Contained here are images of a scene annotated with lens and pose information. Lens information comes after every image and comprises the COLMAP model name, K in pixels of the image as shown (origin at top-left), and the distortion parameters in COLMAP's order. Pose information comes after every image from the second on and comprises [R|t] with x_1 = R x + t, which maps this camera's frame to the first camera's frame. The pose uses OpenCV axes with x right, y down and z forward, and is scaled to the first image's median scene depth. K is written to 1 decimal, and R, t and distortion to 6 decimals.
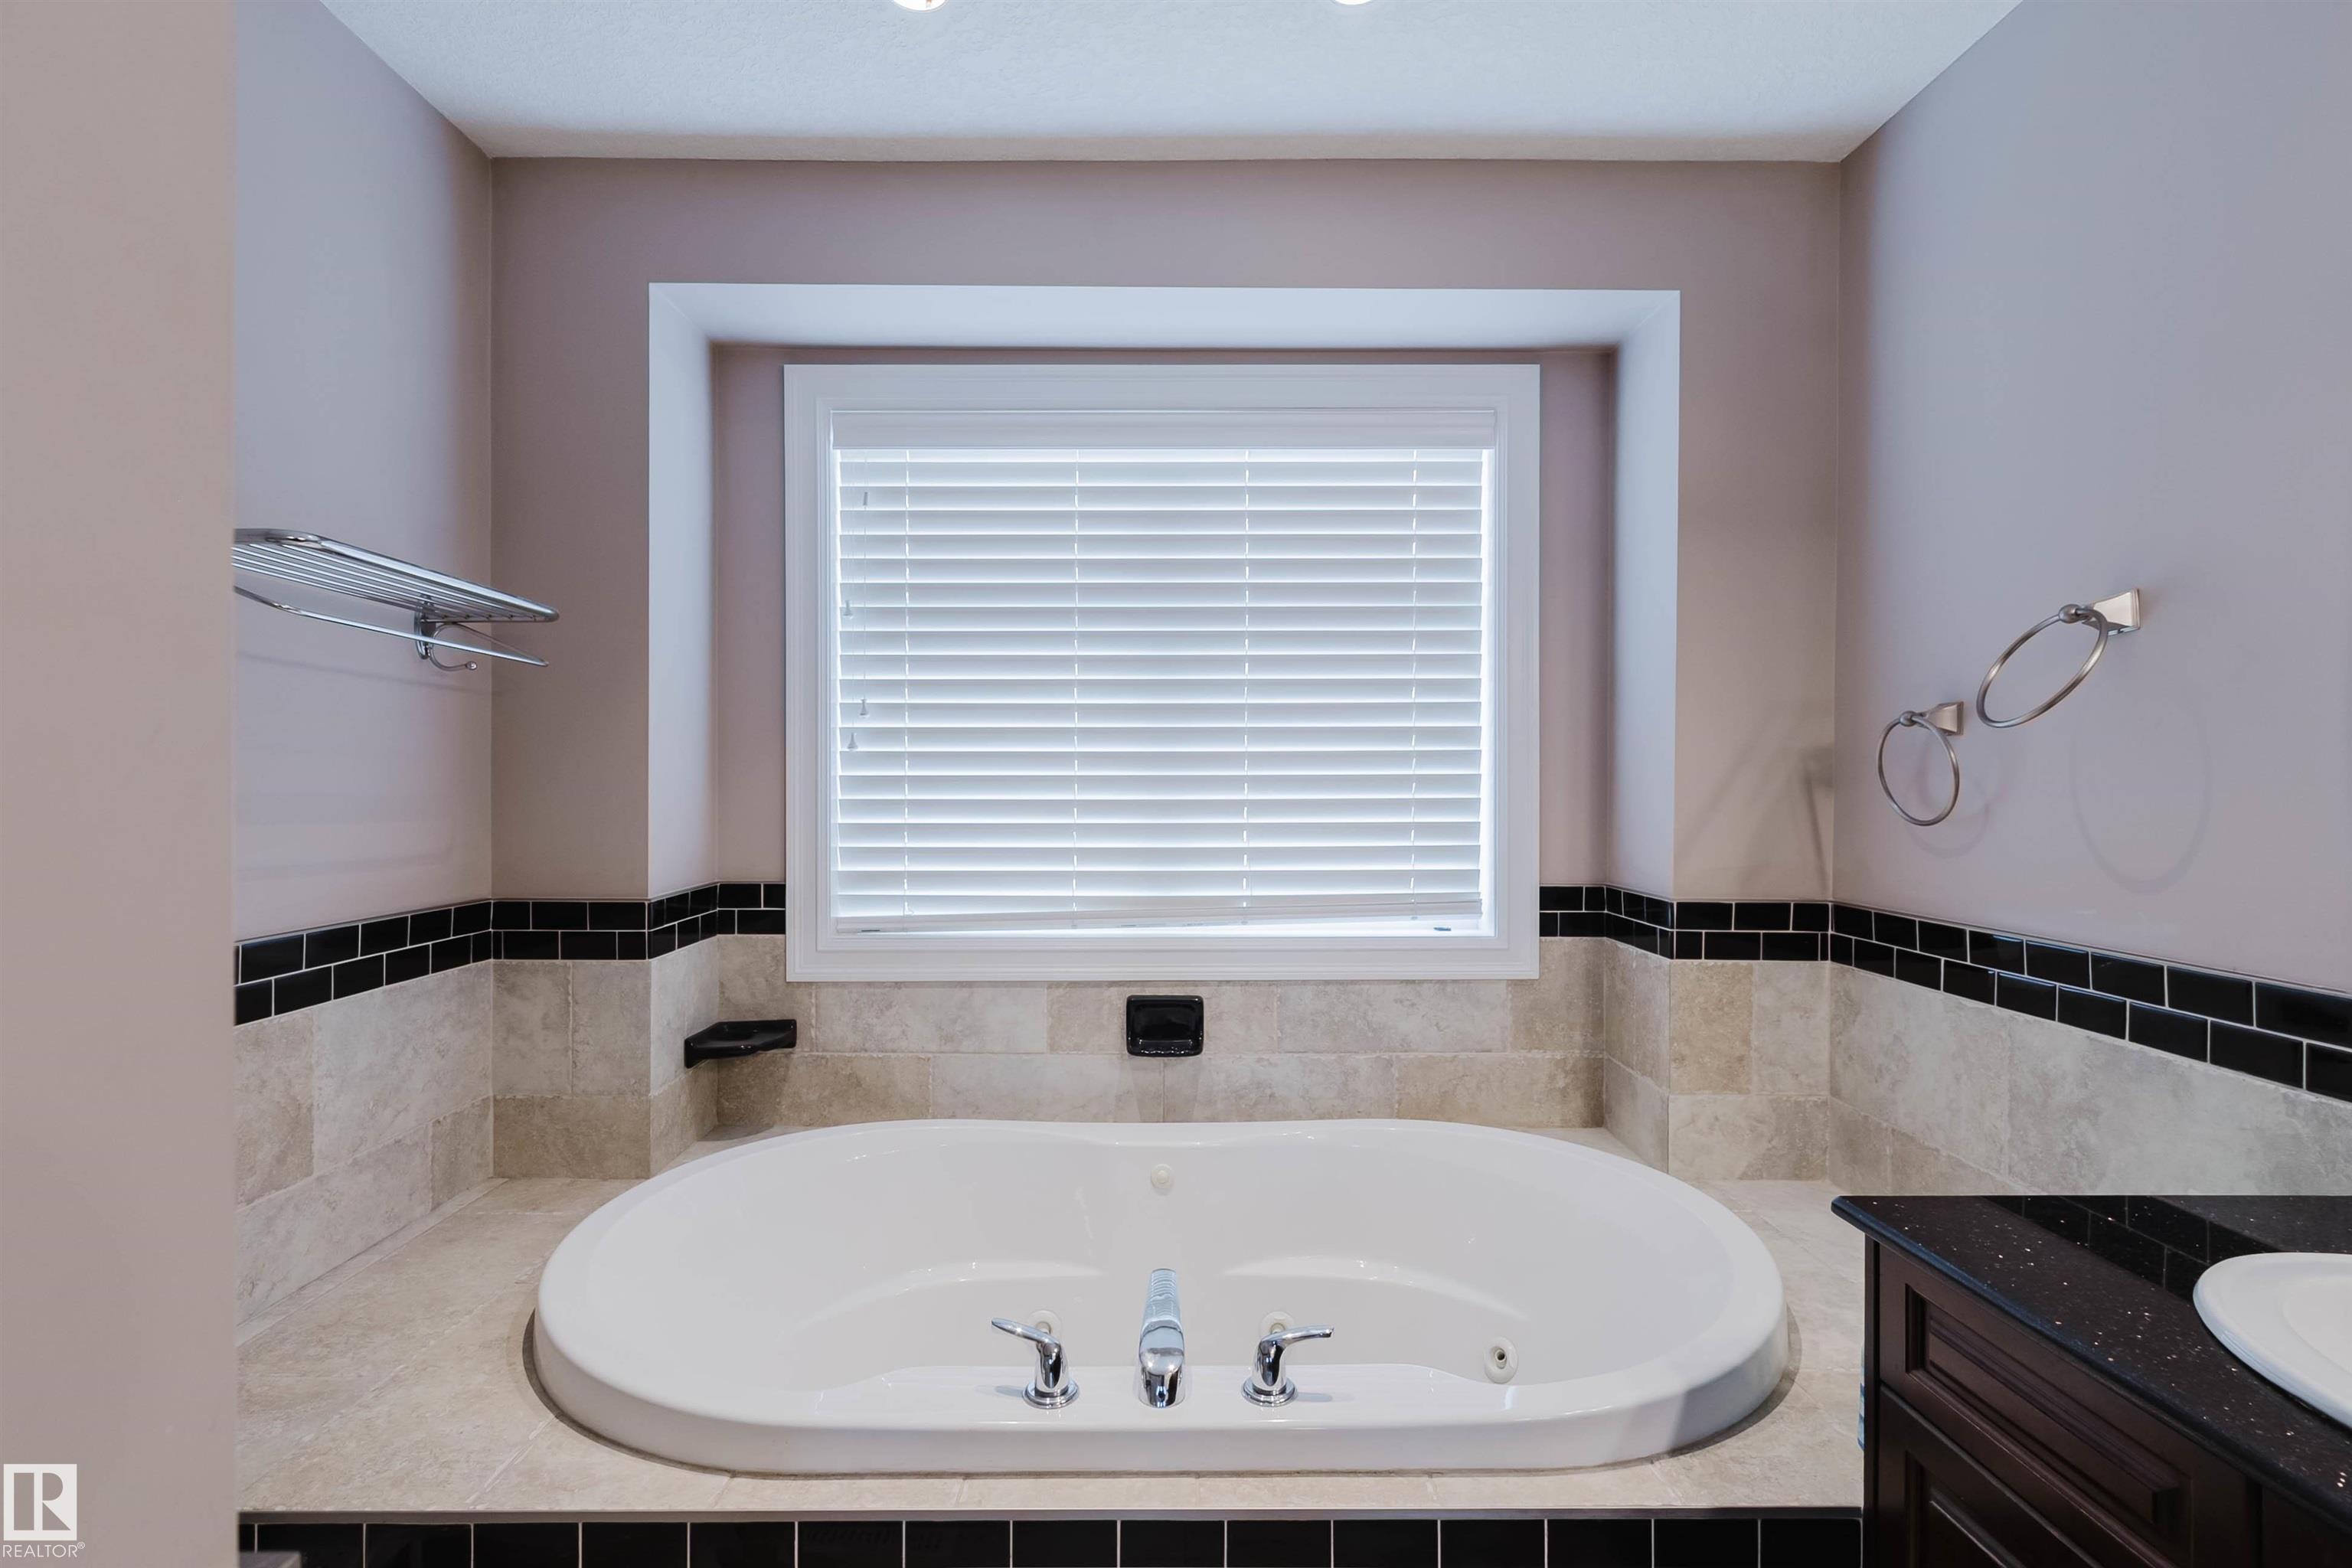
lens RADIAL K [[1075.6, 0, 1181.0], [0, 1075.6, 790.4], [0, 0, 1]] dist [0.001093, -0.001850]
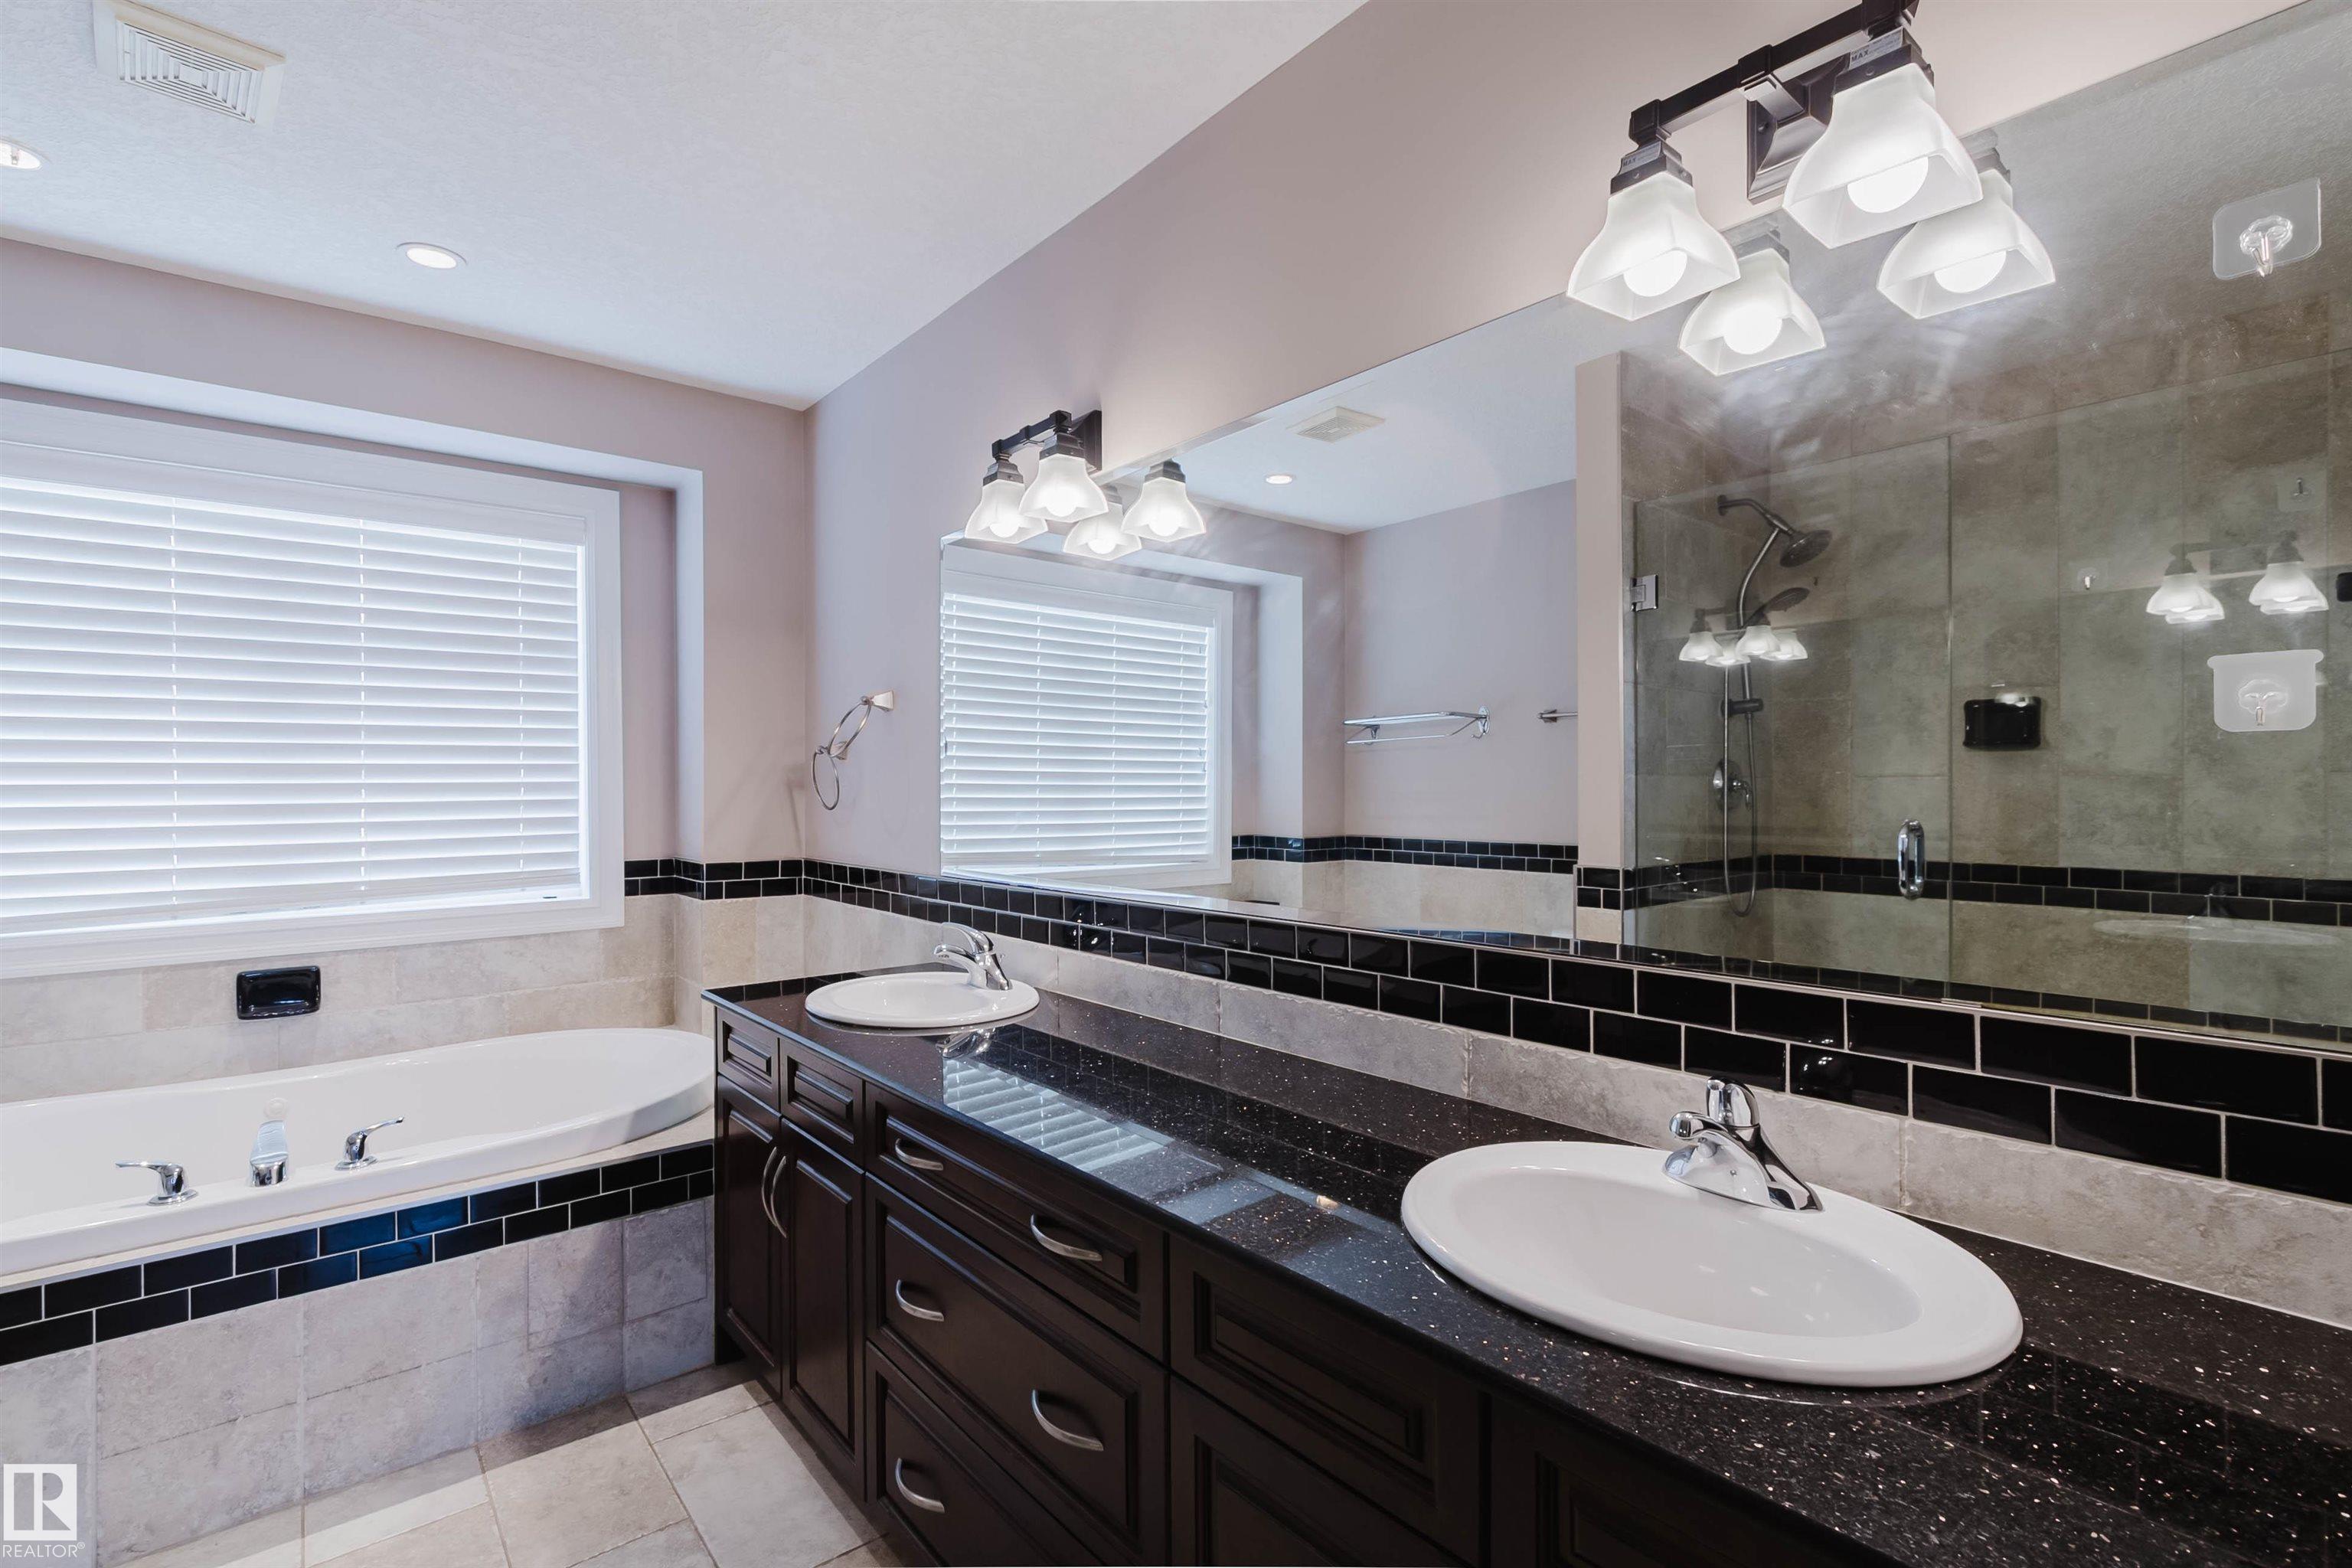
lens RADIAL K [[1075.6, 0, 1181.0], [0, 1075.6, 790.4], [0, 0, 1]] dist [0.001093, -0.001850]
pose [[0.782082, -0.008822, 0.623113, 0.026031], [0.011593, 0.999933, -0.000394, 0.005897], [-0.623068, 0.007532, 0.782132, -0.559073]]
